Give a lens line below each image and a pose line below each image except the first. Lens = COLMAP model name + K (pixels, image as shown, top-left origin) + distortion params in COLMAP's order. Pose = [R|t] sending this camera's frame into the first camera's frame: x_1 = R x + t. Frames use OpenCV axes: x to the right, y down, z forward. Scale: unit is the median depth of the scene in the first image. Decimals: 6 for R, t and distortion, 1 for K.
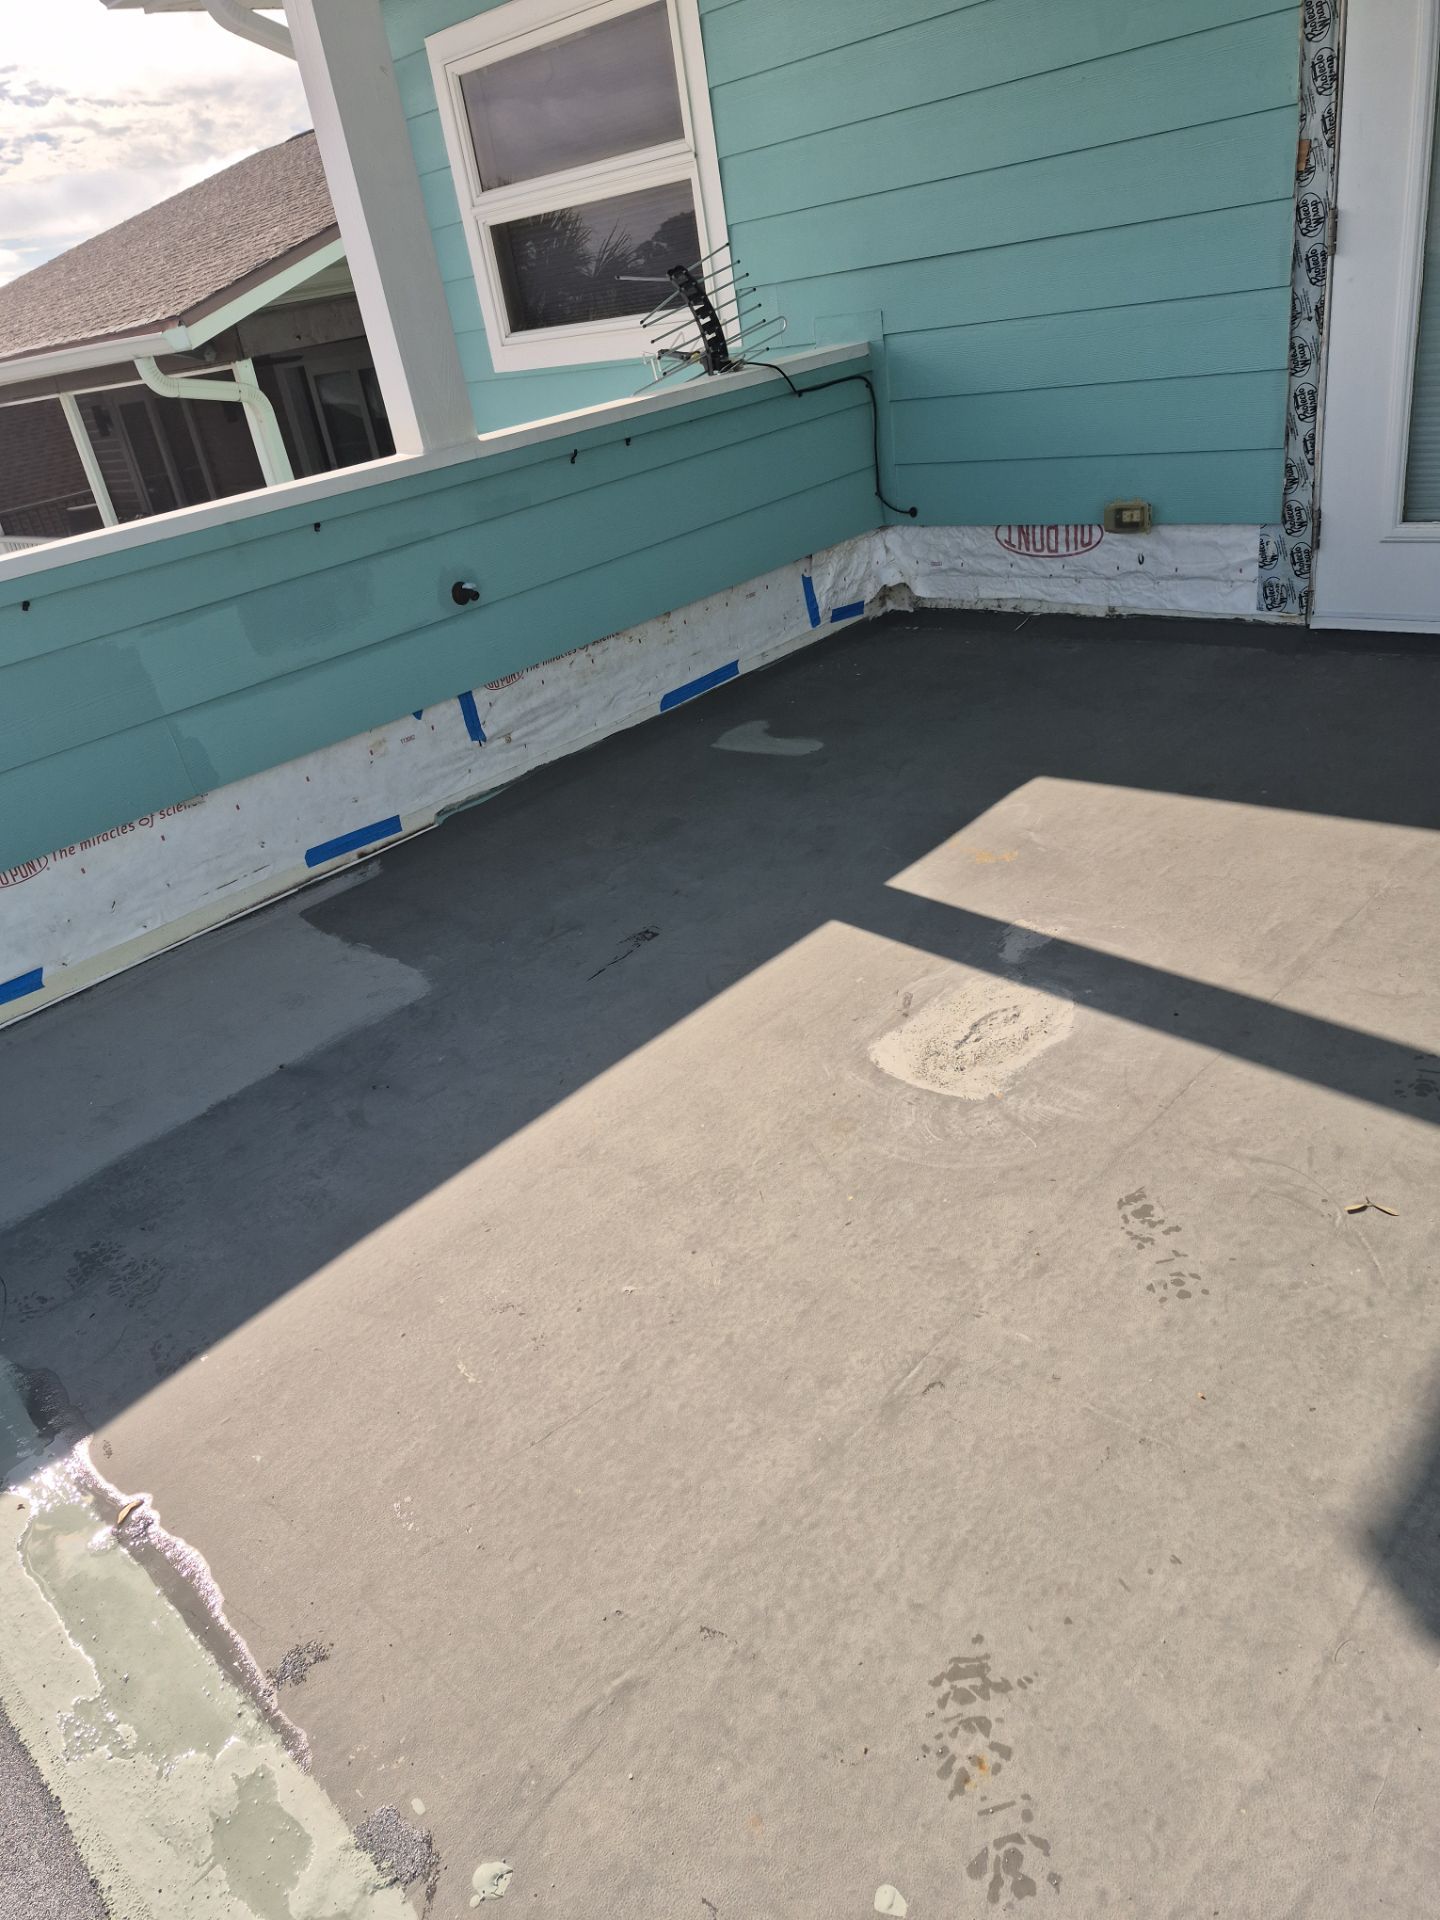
lens RADIAL K [[1299.4, 0, 720.0], [0, 1299.4, 960.0], [0, 0, 1]] dist [0.077904, -0.095040]
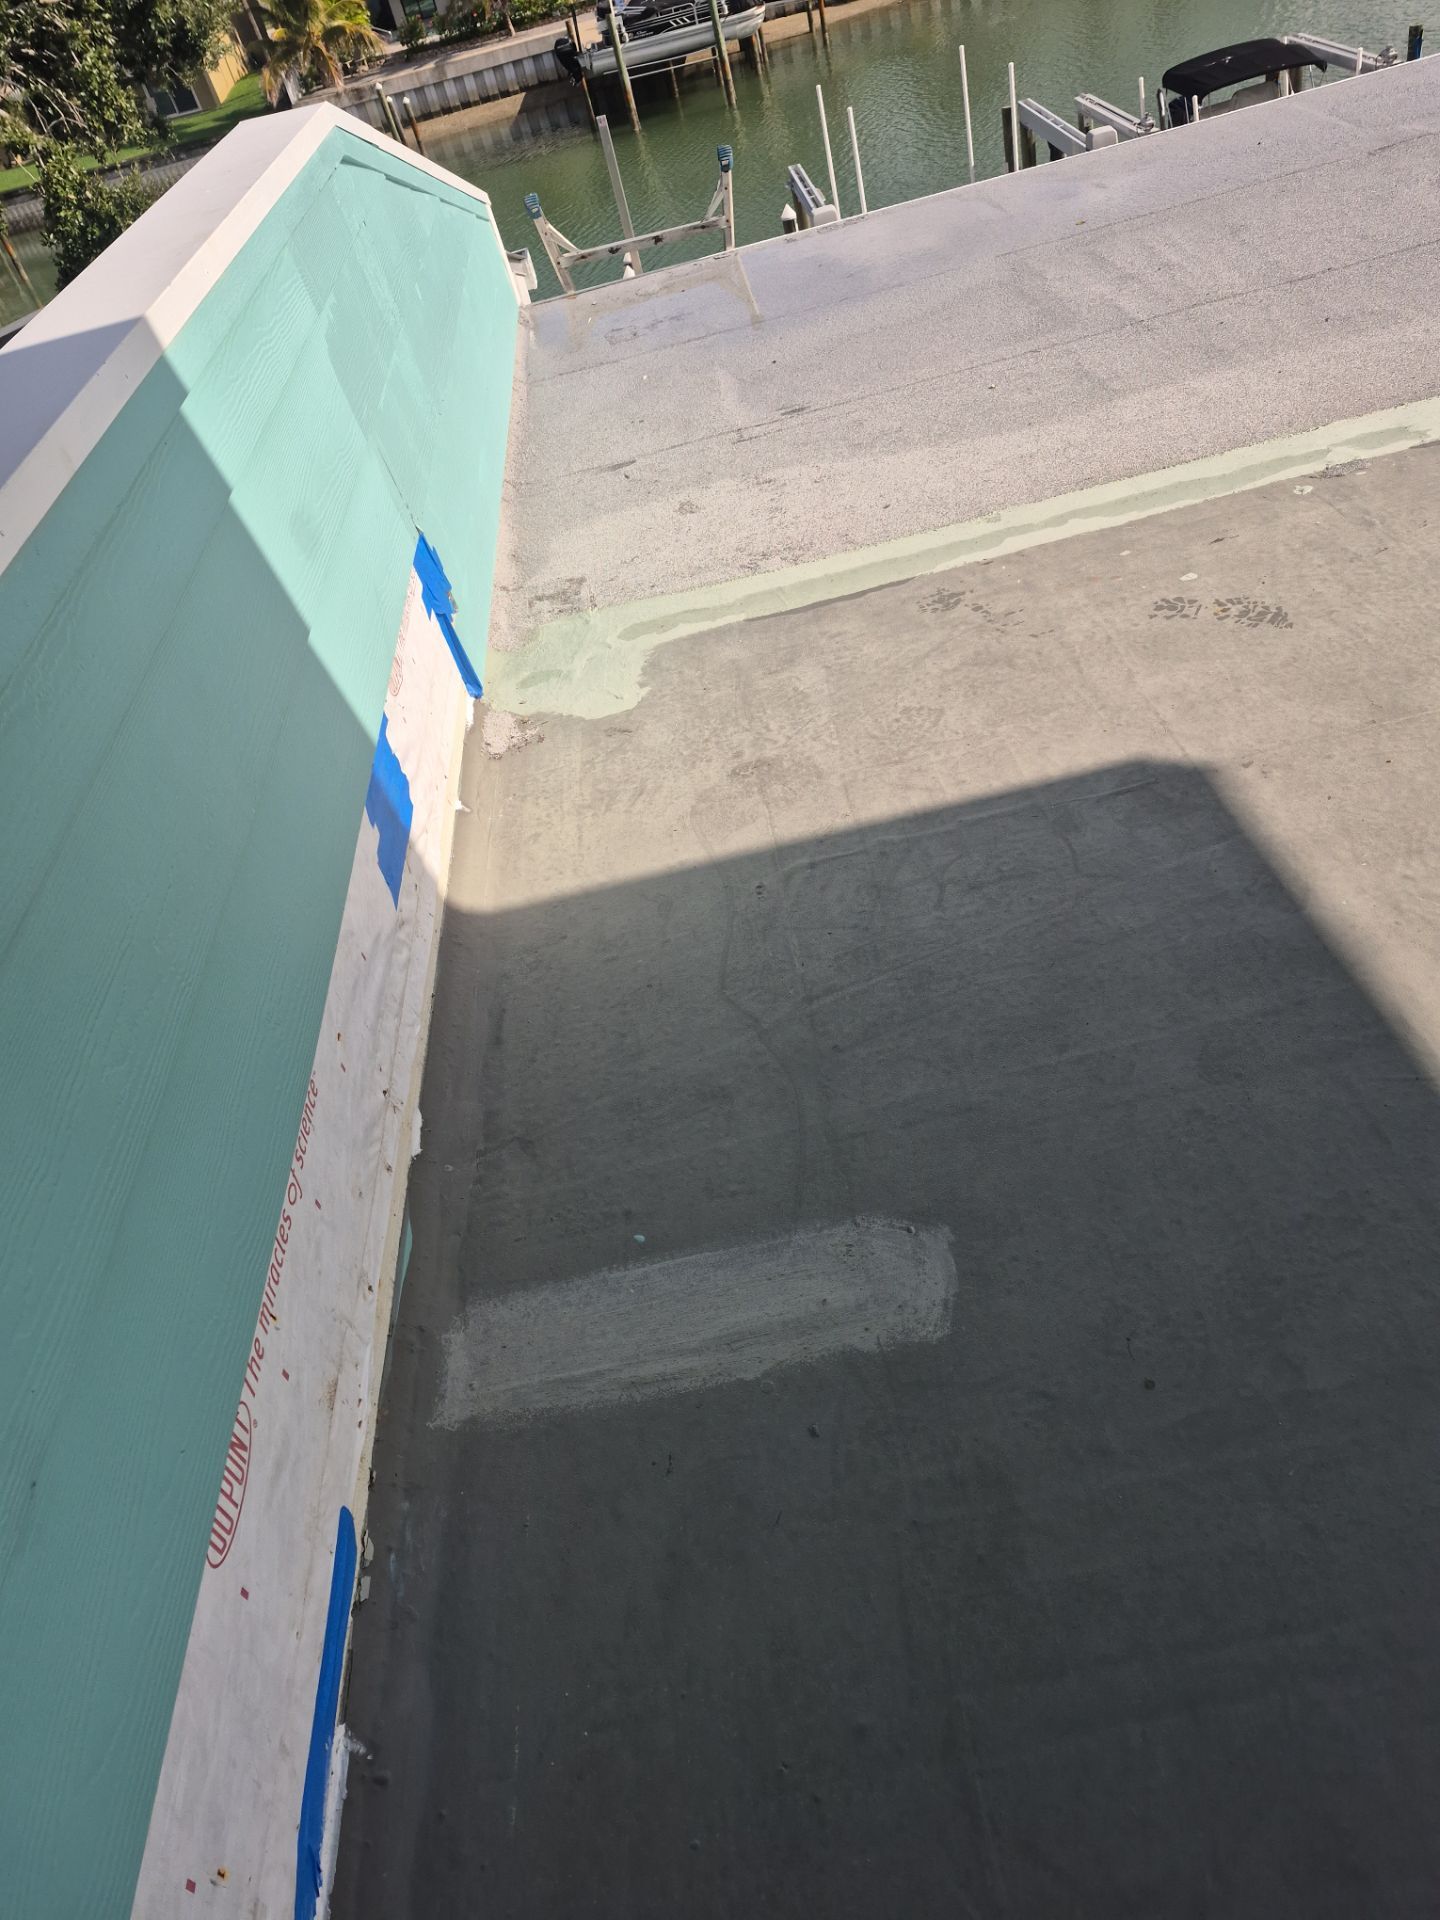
lens RADIAL K [[1354.2, 0, 708.1], [0, 1354.2, 949.8], [0, 0, 1]] dist [0.120947, -0.151644]
pose [[-0.590432, 0.712153, -0.379773, 0.669023], [-0.063310, 0.428231, 0.901449, -0.347821], [0.804600, 0.556288, -0.207755, 0.428848]]
